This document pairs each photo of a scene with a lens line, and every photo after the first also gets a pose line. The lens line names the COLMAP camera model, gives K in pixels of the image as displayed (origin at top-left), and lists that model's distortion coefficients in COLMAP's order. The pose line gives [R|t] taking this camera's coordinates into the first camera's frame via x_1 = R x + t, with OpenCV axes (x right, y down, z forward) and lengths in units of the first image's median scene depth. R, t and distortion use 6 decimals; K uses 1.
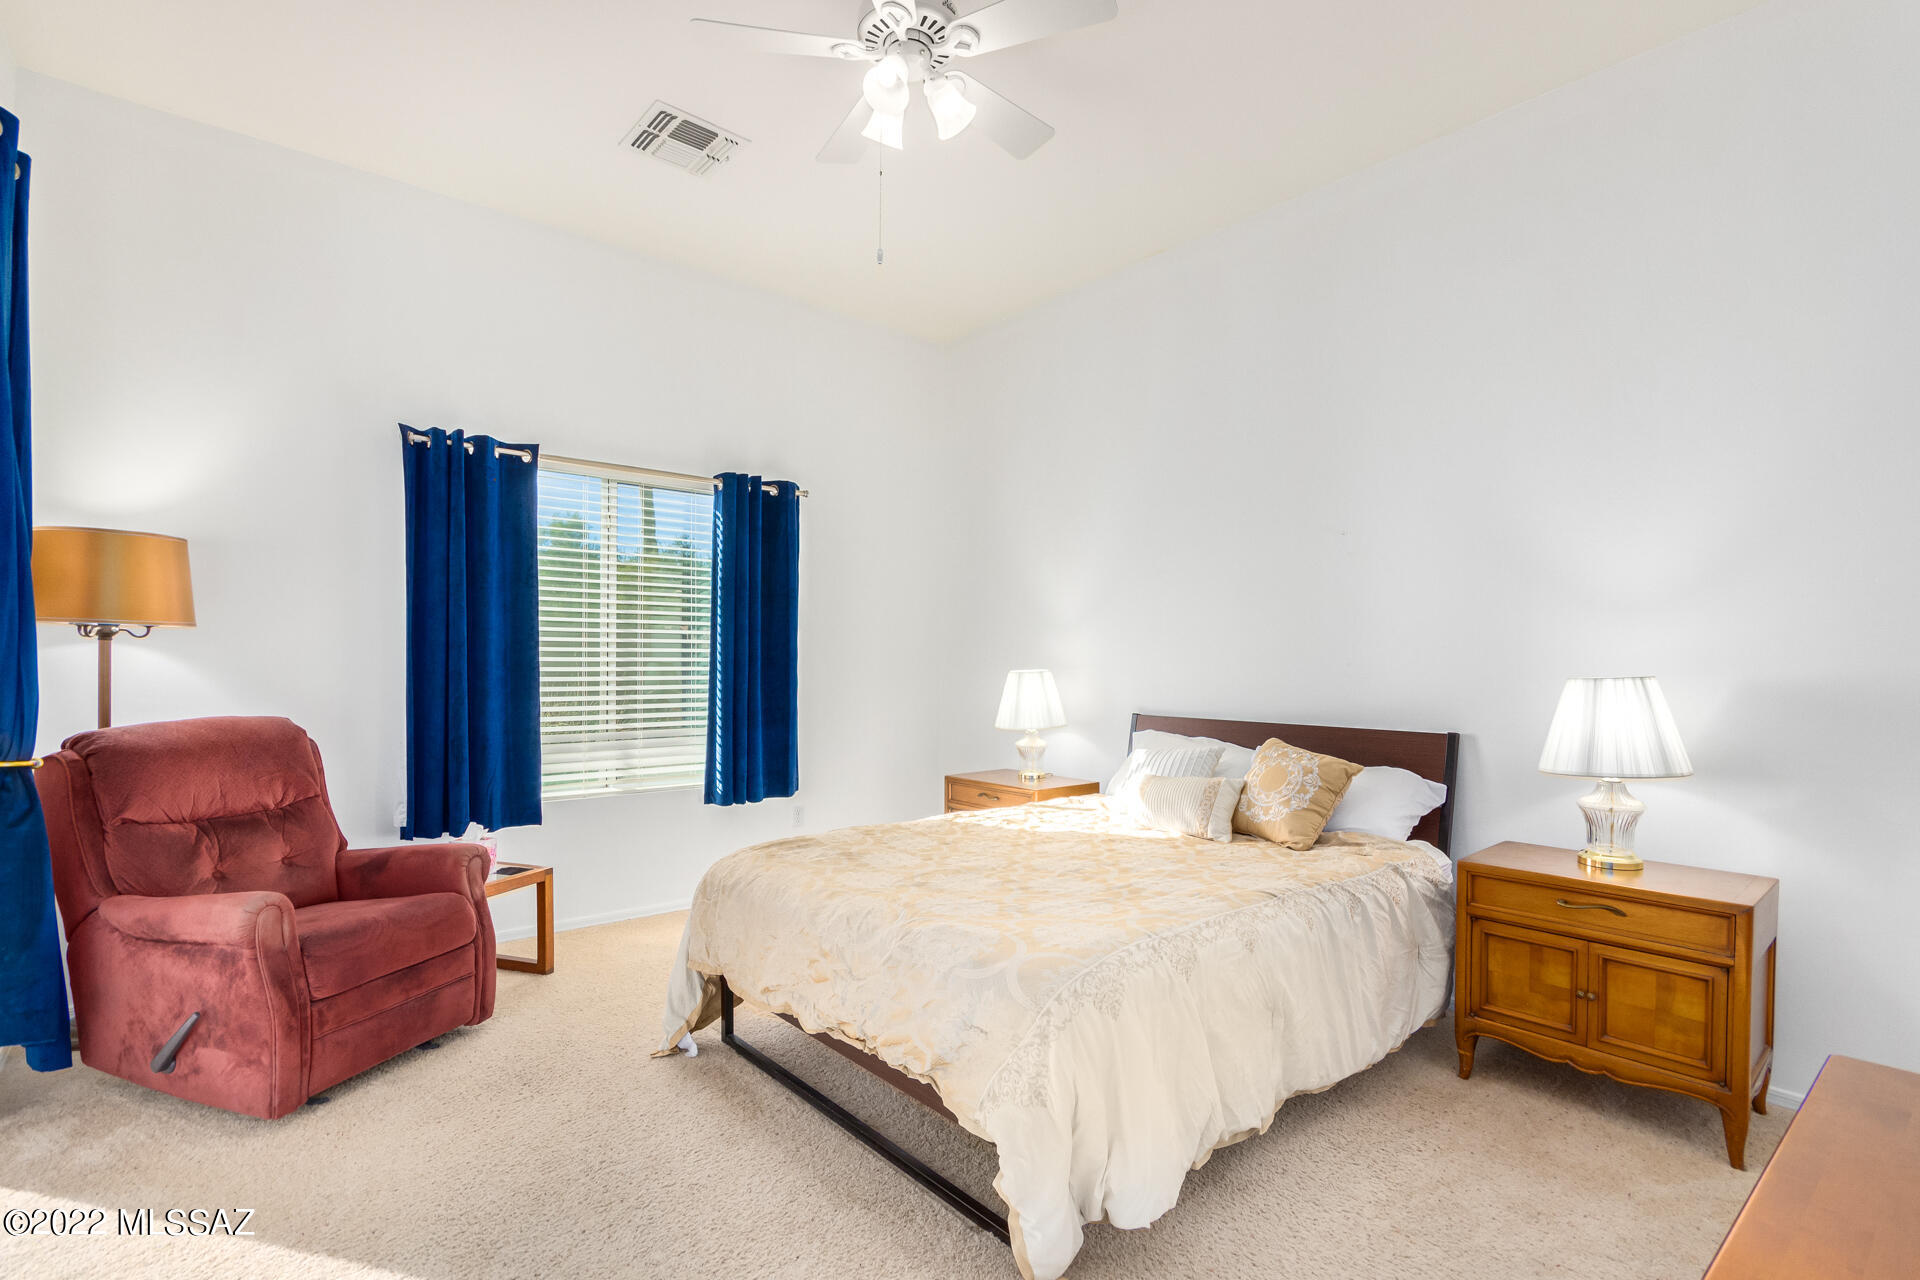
lens RADIAL K [[905.7, 0, 977.1], [0, 905.7, 654.8], [0, 0, 1]] dist [0.016559, -0.000234]
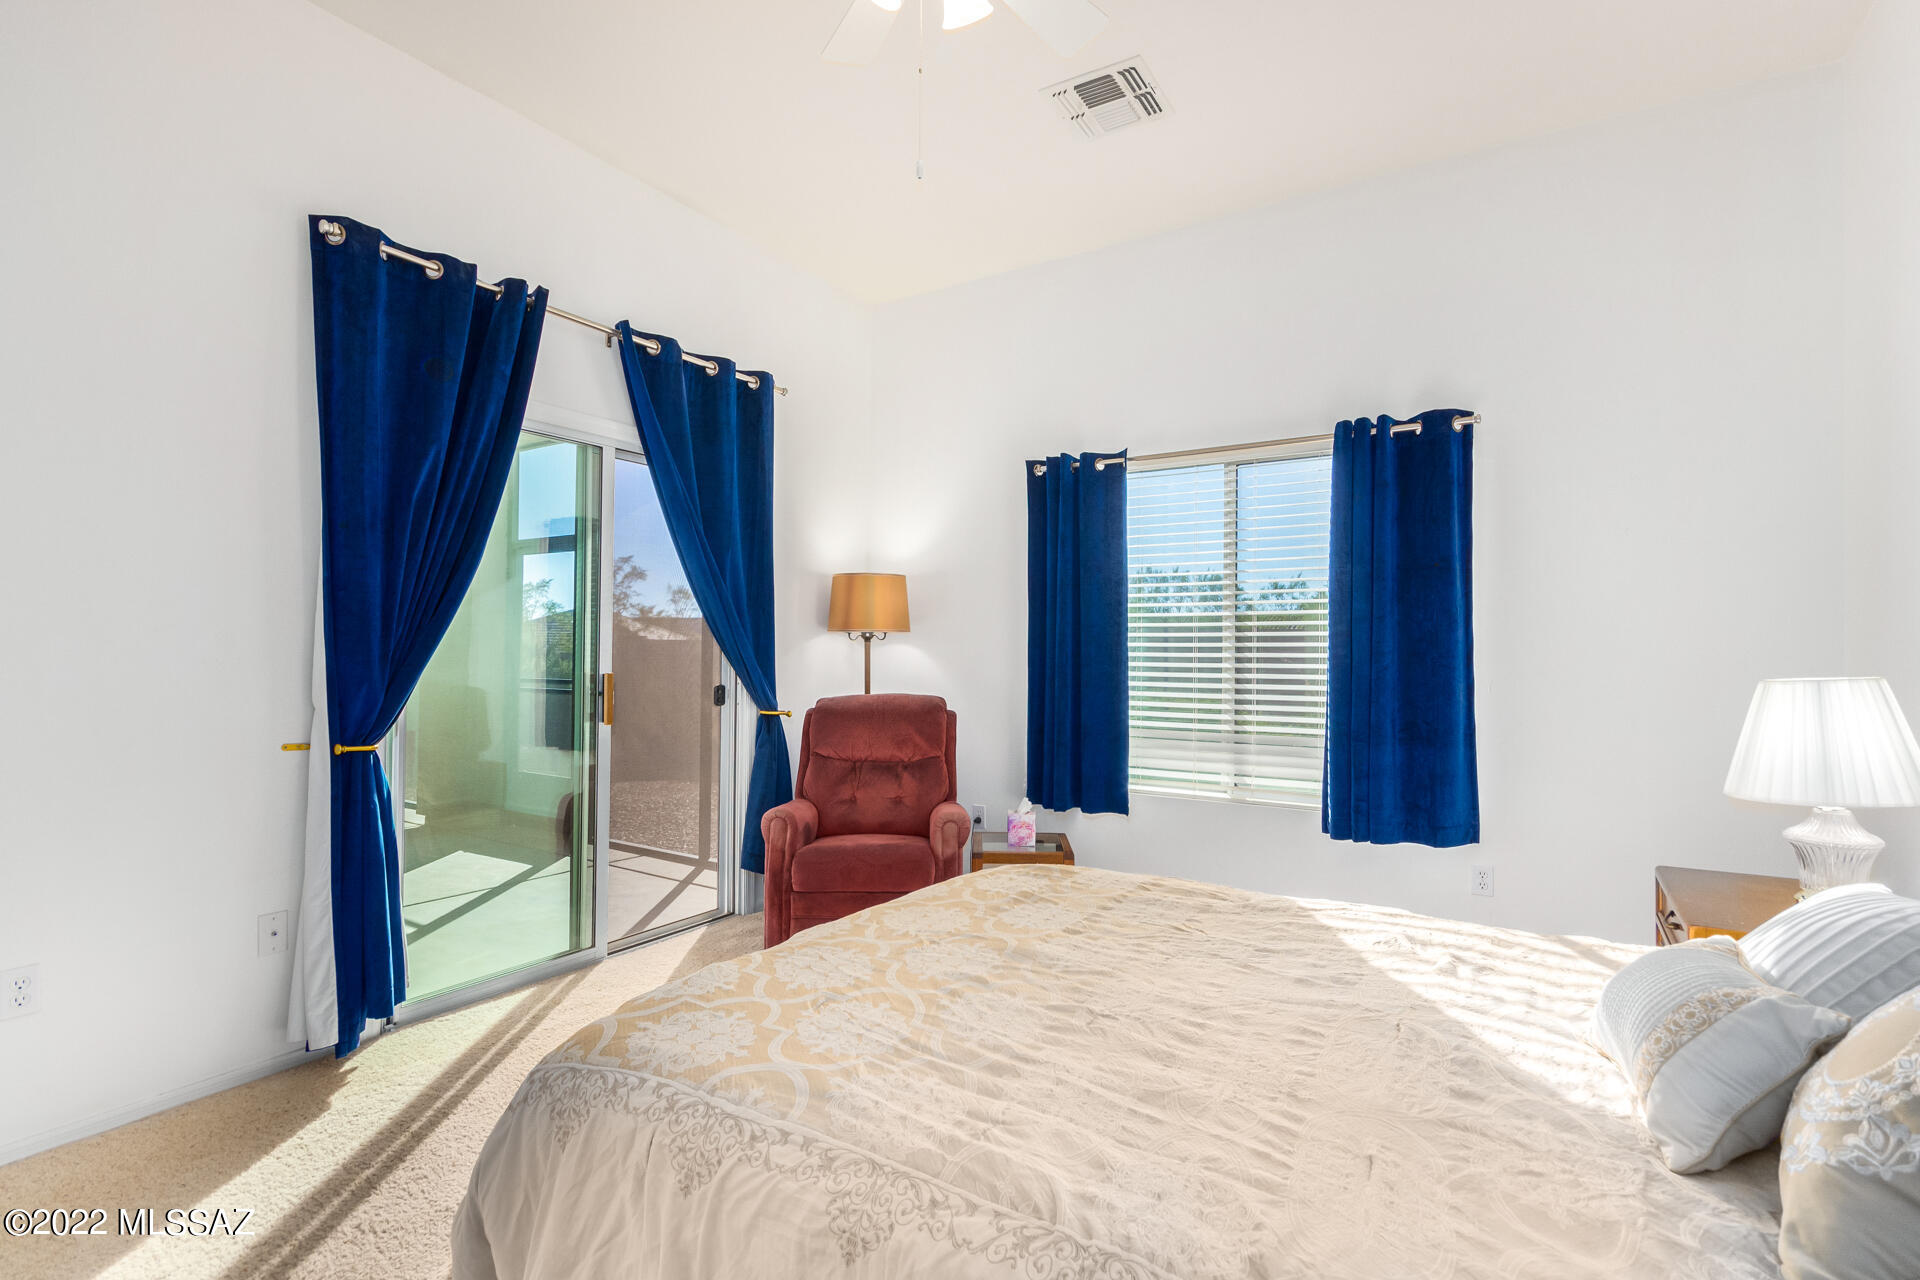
lens RADIAL K [[905.7, 0, 968.6], [0, 905.7, 631.2], [0, 0, 1]] dist [0.016559, -0.000234]
pose [[0.296445, -0.025021, -0.954722, 0.451330], [-0.000621, 0.999652, -0.026391, 0.005350], [0.955050, 0.008416, 0.296326, 0.521563]]
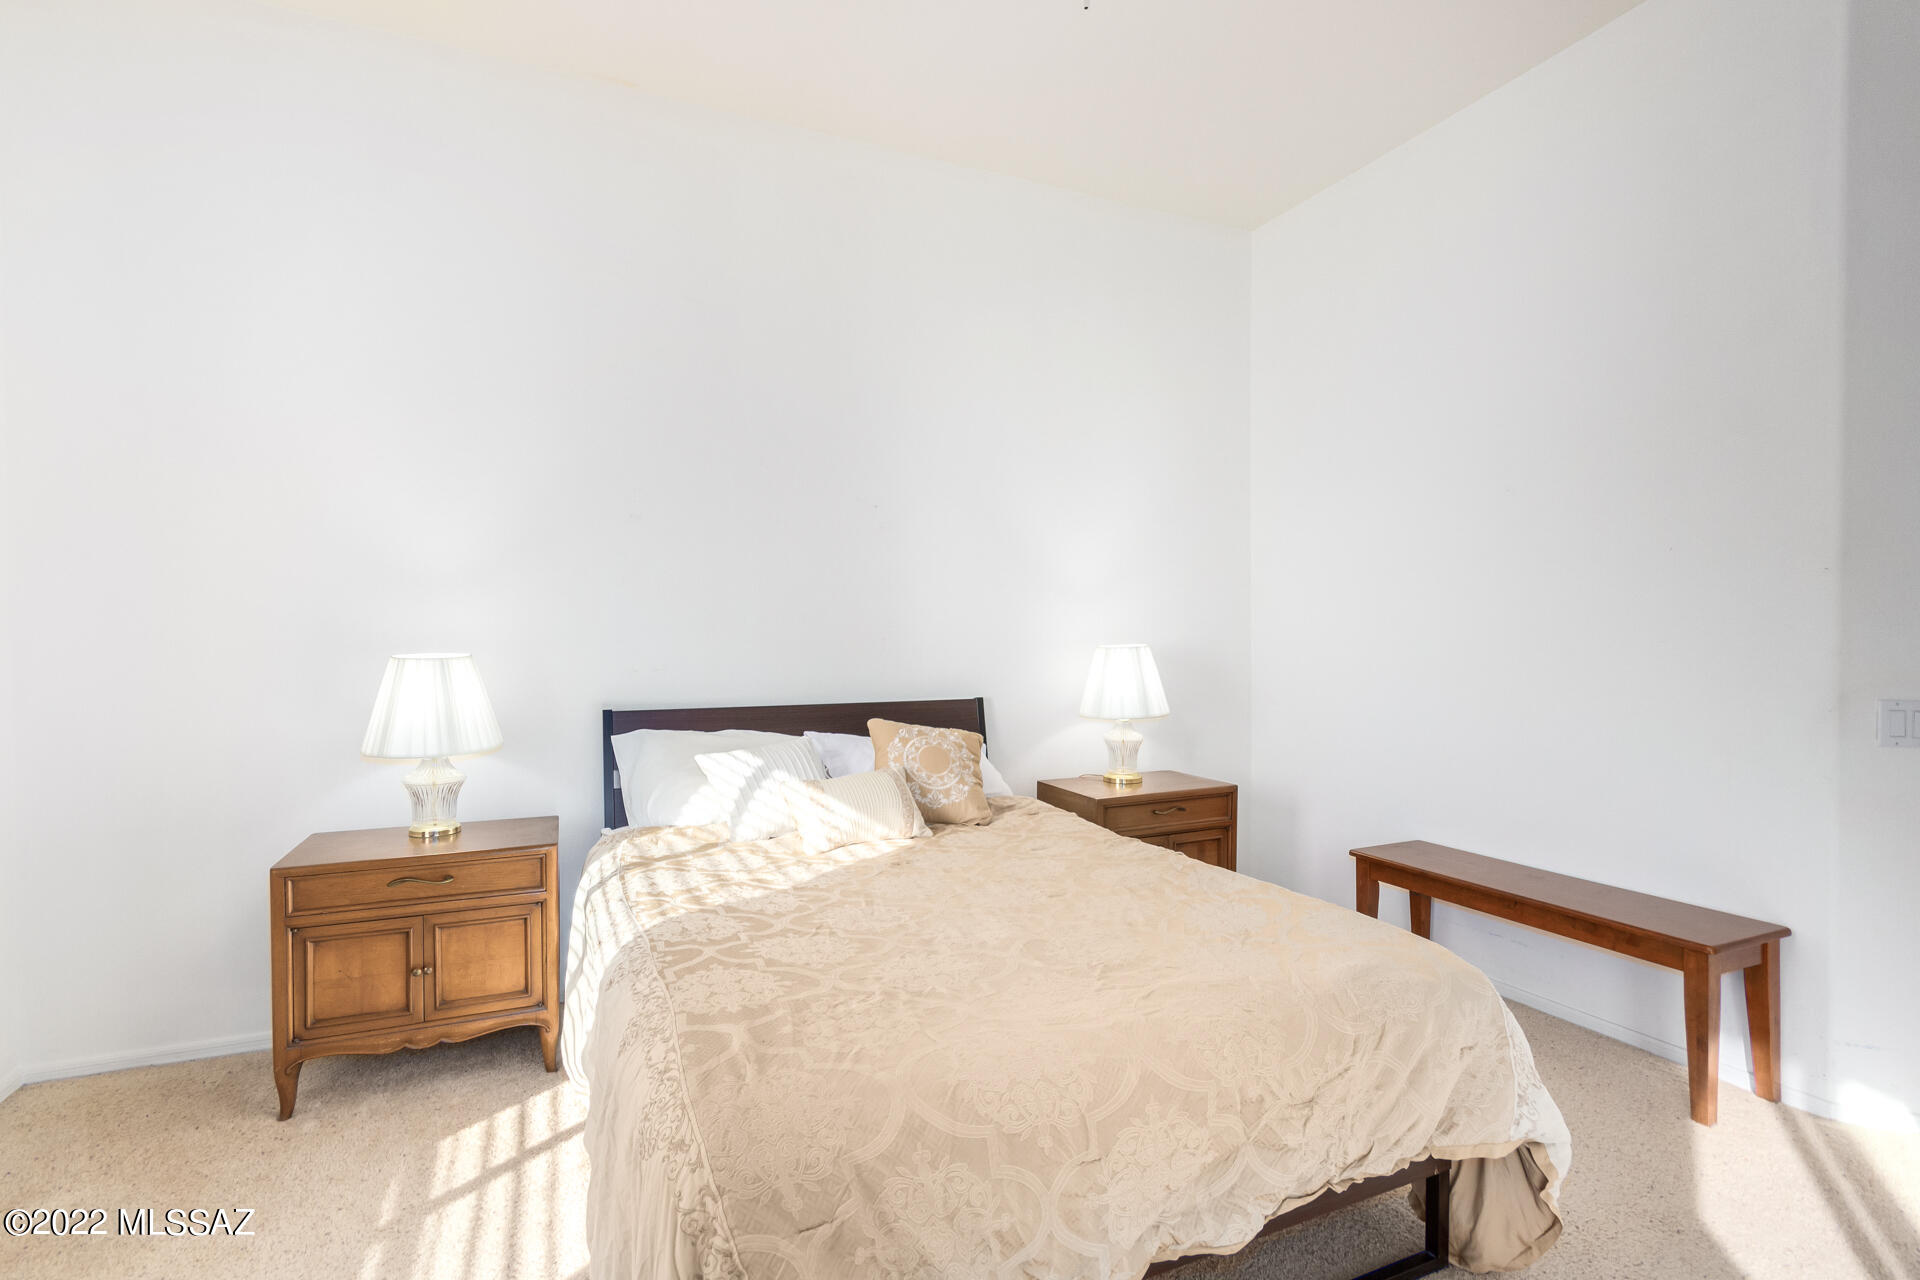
lens RADIAL K [[905.7, 0, 964.5], [0, 905.7, 644.3], [0, 0, 1]] dist [0.016559, -0.000234]
pose [[0.286586, -0.015376, 0.957931, -0.481418], [0.001822, 0.999878, 0.015504, 0.001762], [-0.958053, -0.002698, 0.286579, 0.590581]]
